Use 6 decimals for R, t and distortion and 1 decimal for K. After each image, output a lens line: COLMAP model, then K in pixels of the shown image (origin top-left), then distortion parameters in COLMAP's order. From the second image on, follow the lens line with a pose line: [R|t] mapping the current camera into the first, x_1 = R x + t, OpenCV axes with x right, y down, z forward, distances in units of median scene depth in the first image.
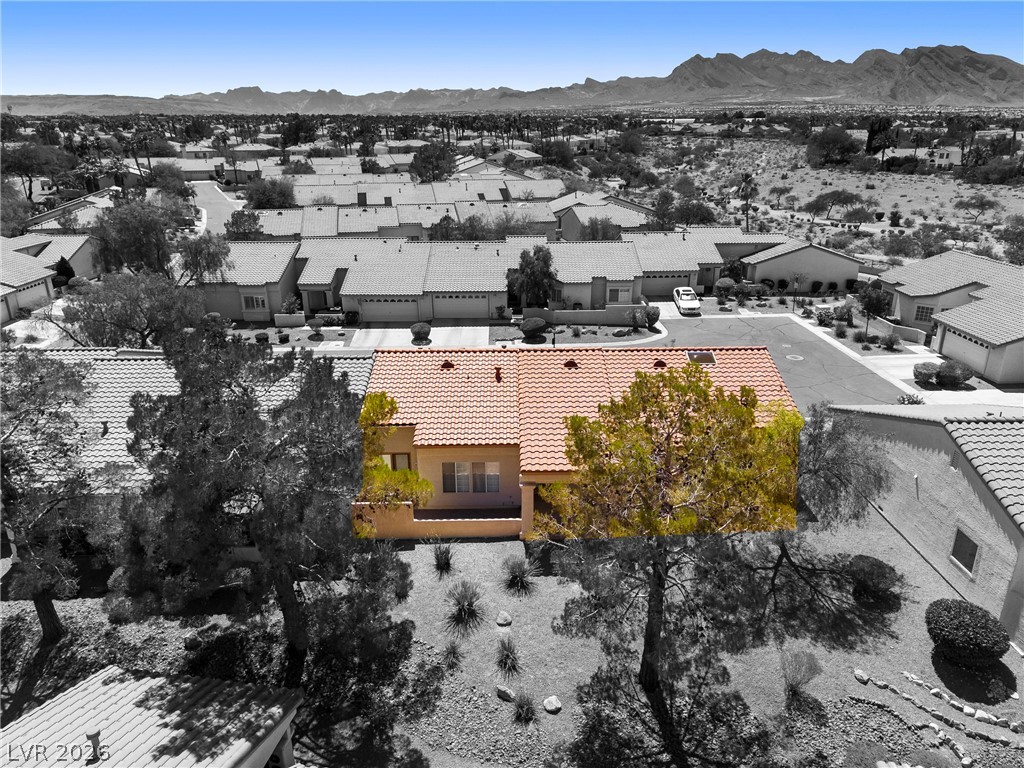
lens RADIAL K [[703.7, 0, 516.2], [0, 703.7, 381.3], [0, 0, 1]] dist [0.007943, -0.006561]
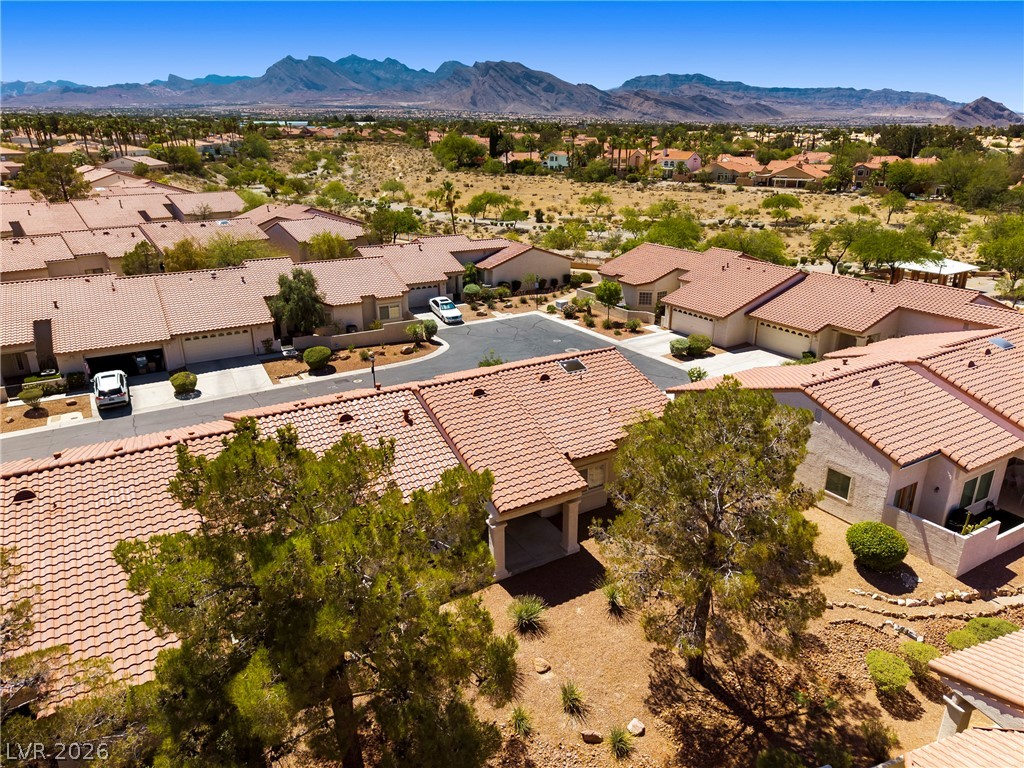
lens RADIAL K [[703.7, 0, 516.2], [0, 703.7, 381.3], [0, 0, 1]] dist [0.007943, -0.006561]
pose [[0.857383, -0.165797, 0.487242, -0.177020], [0.166272, 0.985157, 0.042644, -0.036849], [-0.487081, 0.044453, 0.872225, 0.060253]]
